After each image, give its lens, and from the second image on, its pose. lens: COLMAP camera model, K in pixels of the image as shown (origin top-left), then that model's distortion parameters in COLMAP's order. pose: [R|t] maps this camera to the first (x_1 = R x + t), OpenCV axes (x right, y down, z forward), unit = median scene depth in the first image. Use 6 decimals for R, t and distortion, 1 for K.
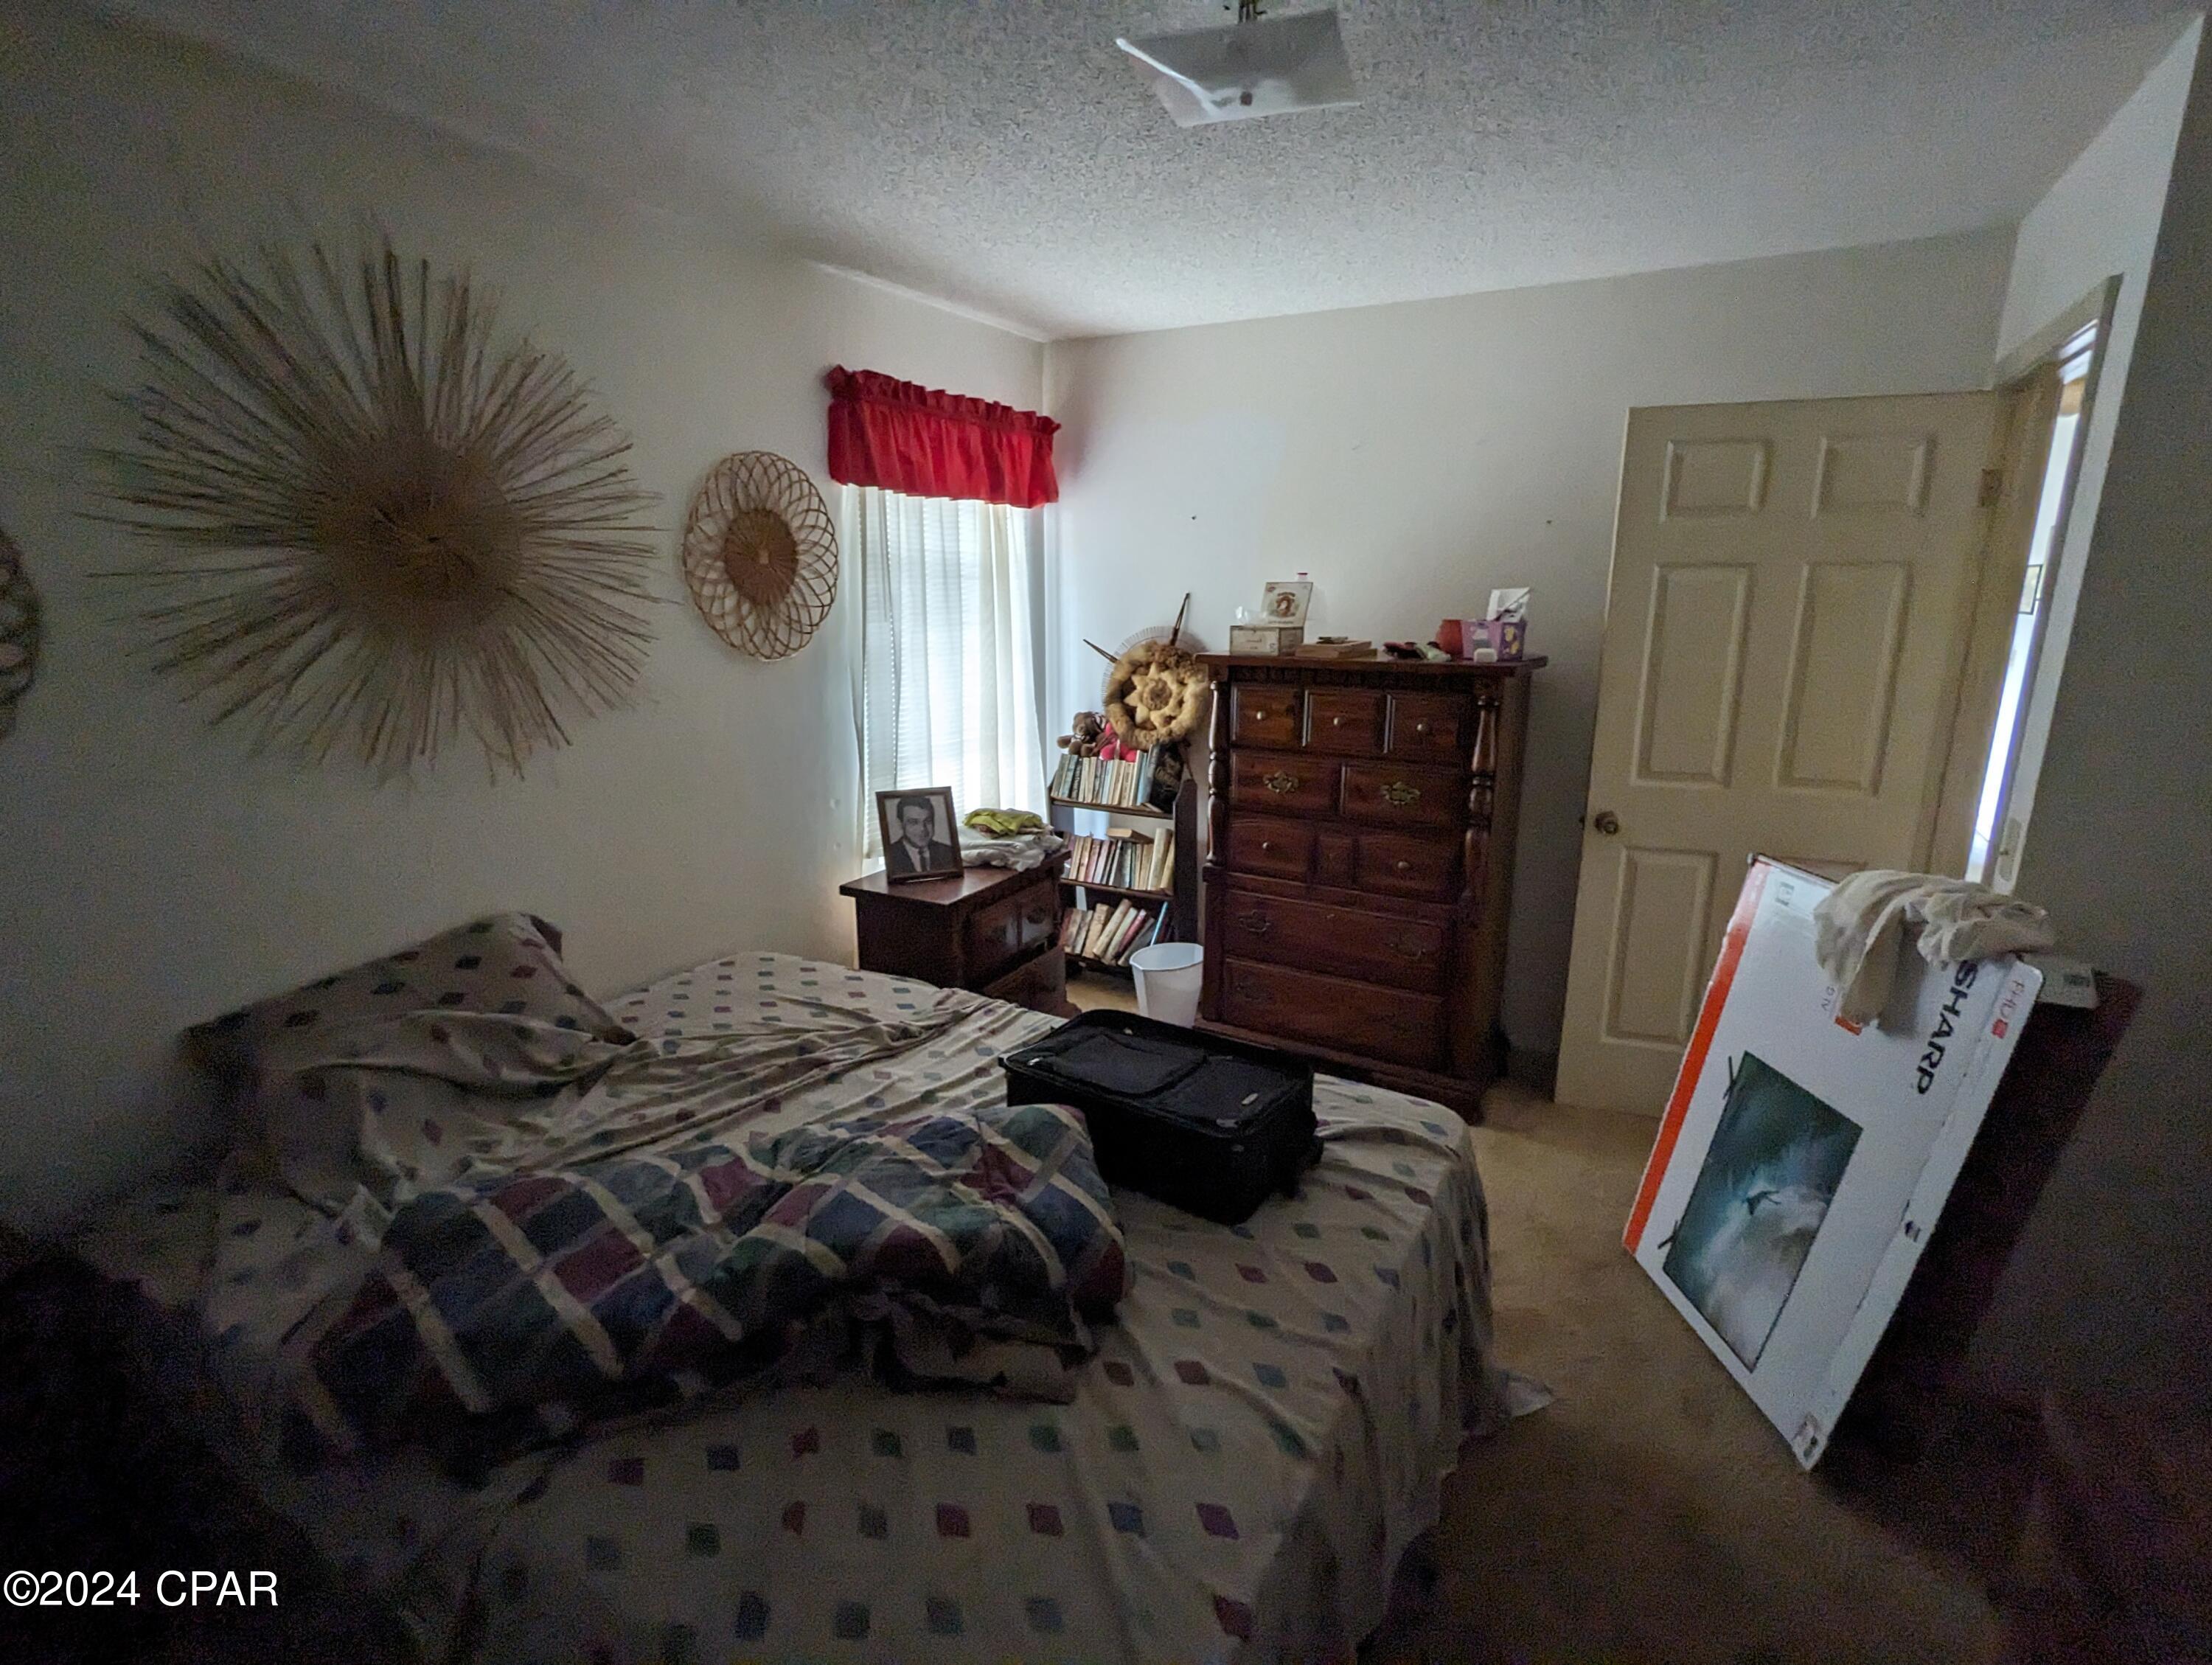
lens RADIAL K [[1053.3, 0, 1108.3], [0, 1053.3, 829.4], [0, 0, 1]] dist [0.000319, 0.000488]
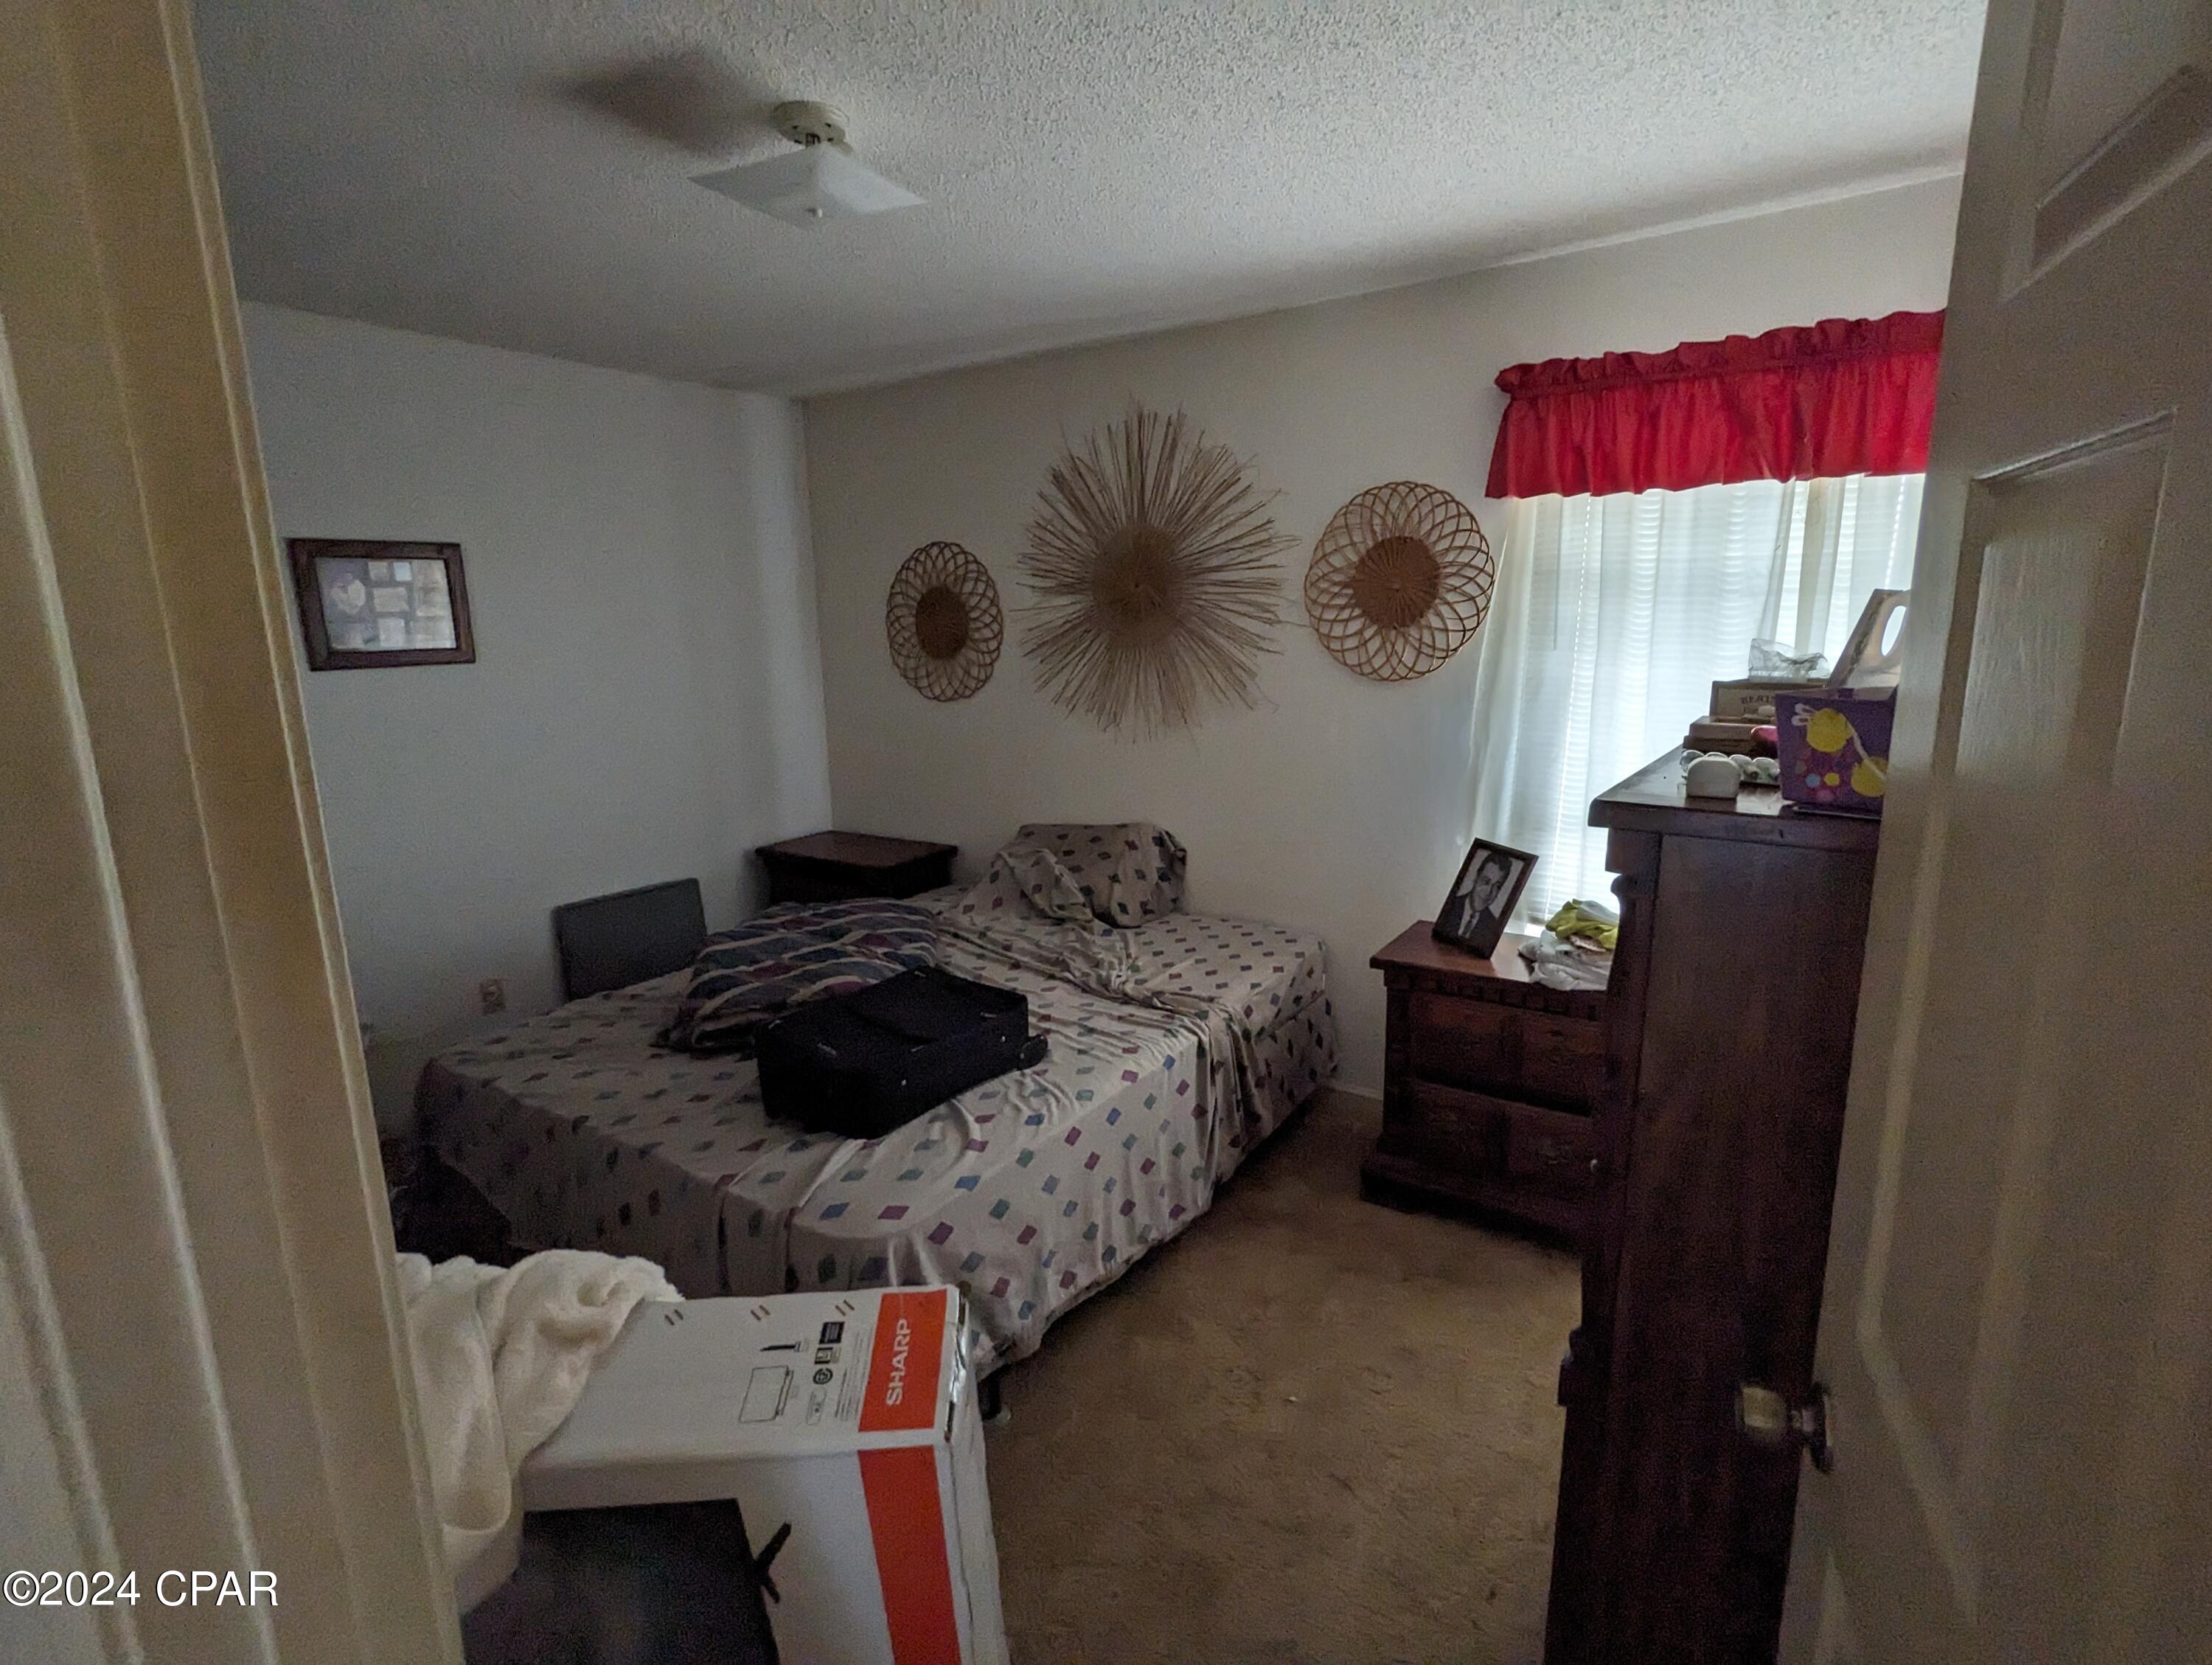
lens RADIAL K [[1053.3, 0, 1108.5], [0, 1053.3, 834.6], [0, 0, 1]] dist [0.000319, 0.000488]
pose [[-0.080791, 0.197147, -0.977039, 0.779477], [-0.218084, 0.952996, 0.210329, -0.181987], [0.972580, 0.230070, -0.033999, 0.832804]]
